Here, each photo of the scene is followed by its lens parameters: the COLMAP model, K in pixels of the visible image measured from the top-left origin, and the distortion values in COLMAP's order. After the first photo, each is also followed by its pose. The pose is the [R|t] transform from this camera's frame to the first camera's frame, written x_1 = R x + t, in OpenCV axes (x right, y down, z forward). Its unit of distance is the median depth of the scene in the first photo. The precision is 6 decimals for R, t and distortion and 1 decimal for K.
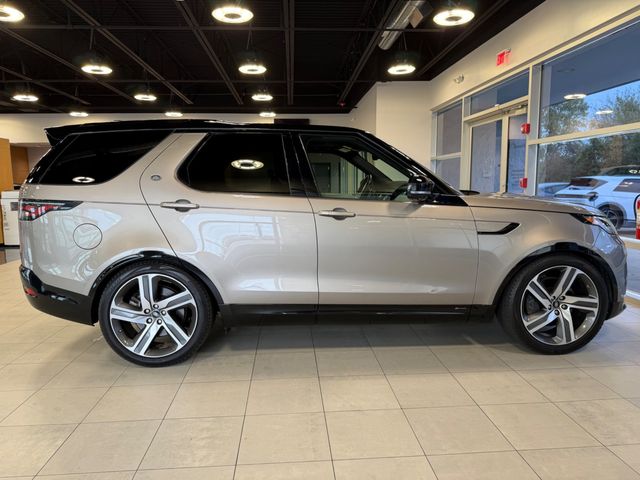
lens RADIAL K [[452.2, 0, 320.0], [0, 452.2, 240.0], [0, 0, 1]] dist [0.043665, -0.002281]
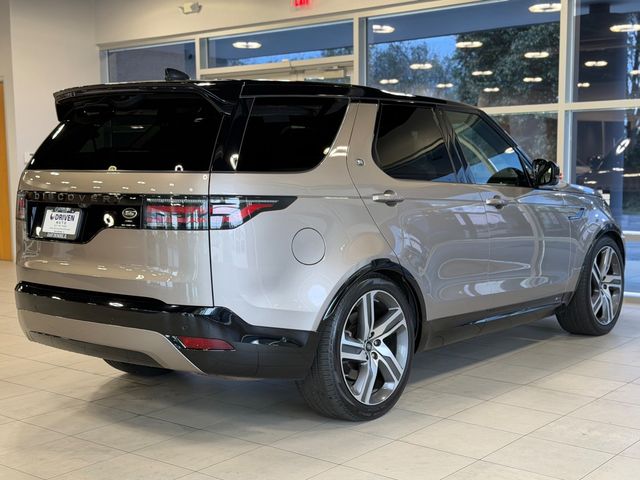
lens RADIAL K [[912.1, 0, 320.0], [0, 912.1, 240.0], [0, 0, 1]] dist [0.153930, -0.034339]
pose [[0.683611, -0.060892, 0.727302, -1.490267], [0.097155, 0.995237, -0.007994, -0.004370], [-0.723351, 0.076126, 0.686271, 0.027631]]
